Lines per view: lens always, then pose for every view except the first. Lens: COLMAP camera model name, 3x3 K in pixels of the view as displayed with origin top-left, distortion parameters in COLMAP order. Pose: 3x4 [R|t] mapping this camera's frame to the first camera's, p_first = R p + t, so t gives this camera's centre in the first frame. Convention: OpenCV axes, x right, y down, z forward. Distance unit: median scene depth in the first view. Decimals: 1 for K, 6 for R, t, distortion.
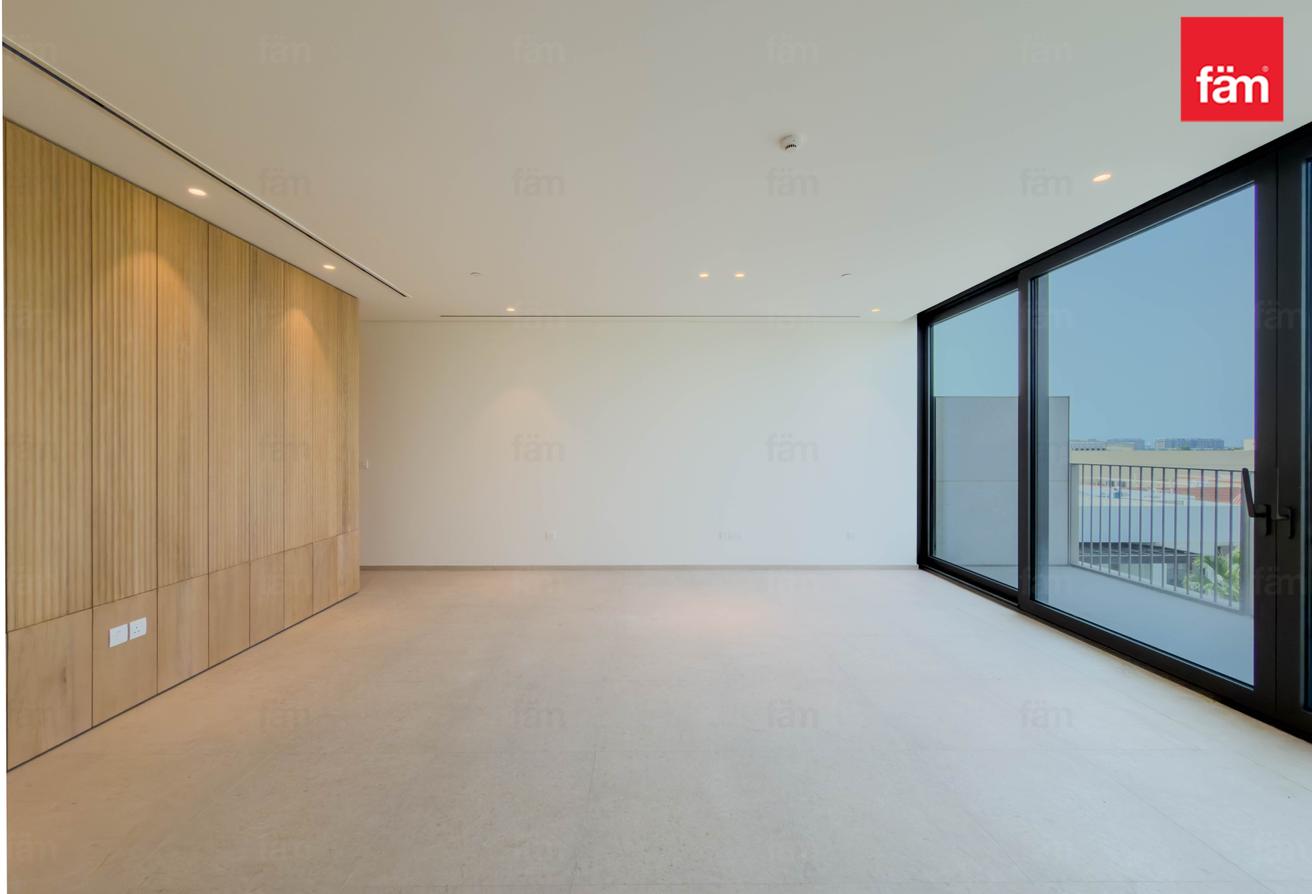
lens RADIAL K [[524.2, 0, 652.1], [0, 524.2, 447.8], [0, 0, 1]] dist [-0.000036, -0.000171]
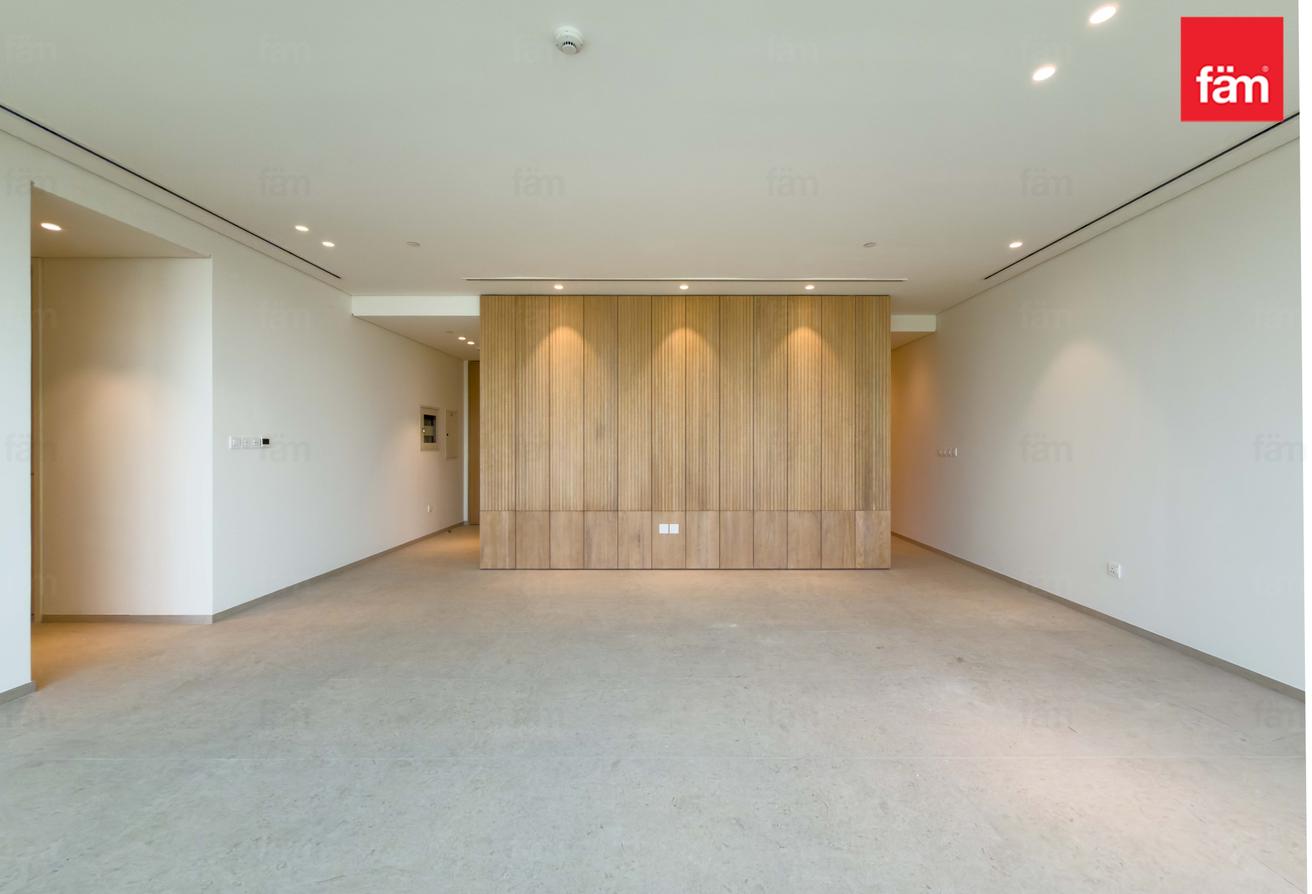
lens RADIAL K [[529.6, 0, 656.0], [0, 529.6, 447.0], [0, 0, 1]] dist [-0.001968, -0.000274]
pose [[-0.019045, 0.004166, -0.999810, 0.848883], [-0.002375, 0.999988, 0.004212, 0.036030], [0.999816, 0.002455, -0.019035, 0.876102]]
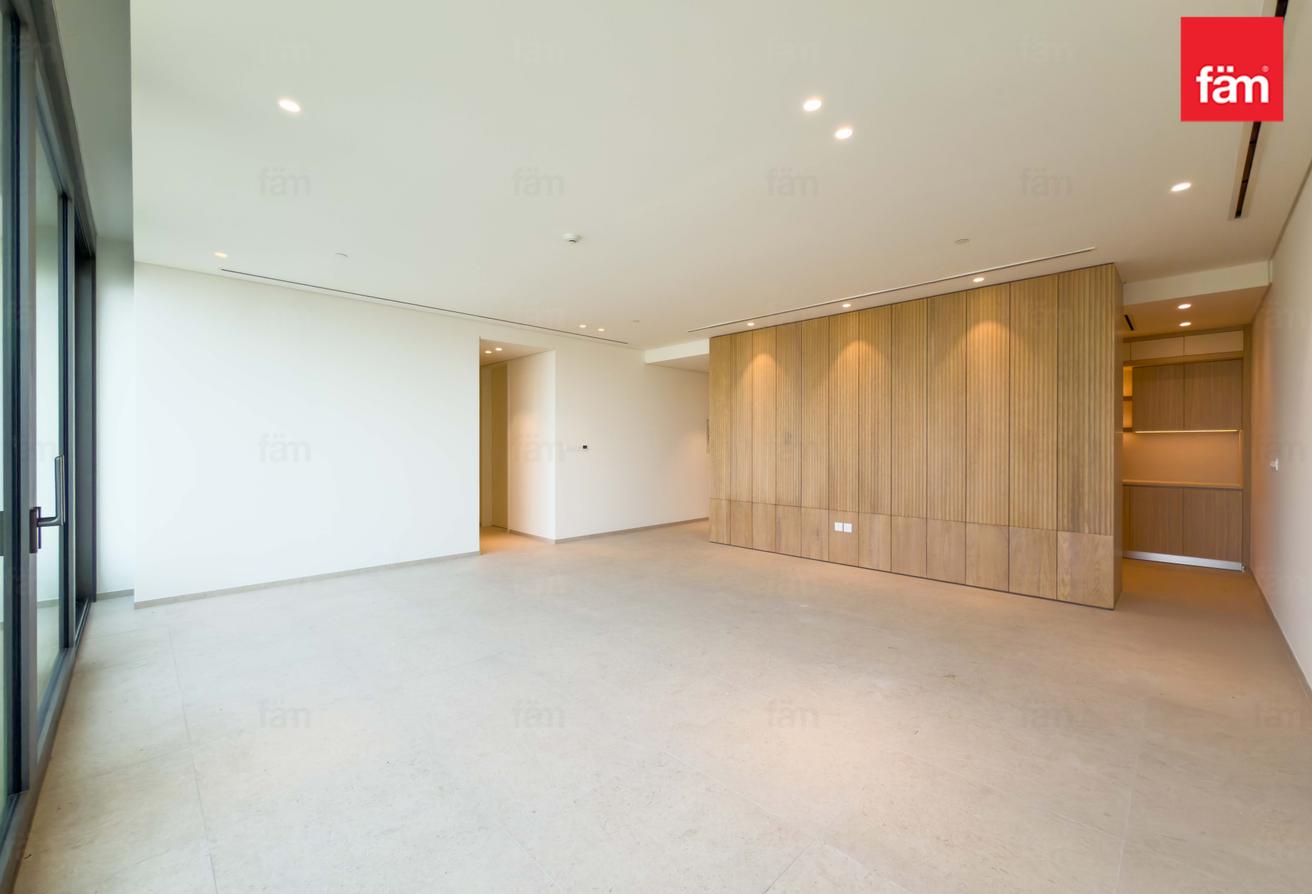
lens RADIAL K [[526.8, 0, 652.2], [0, 526.8, 447.3], [0, 0, 1]] dist [-0.000492, -0.000184]
pose [[-0.729397, -0.000536, -0.684091, 0.897613], [-0.003512, 0.999989, 0.002961, 0.022230], [0.684082, 0.004563, -0.729391, 1.789086]]
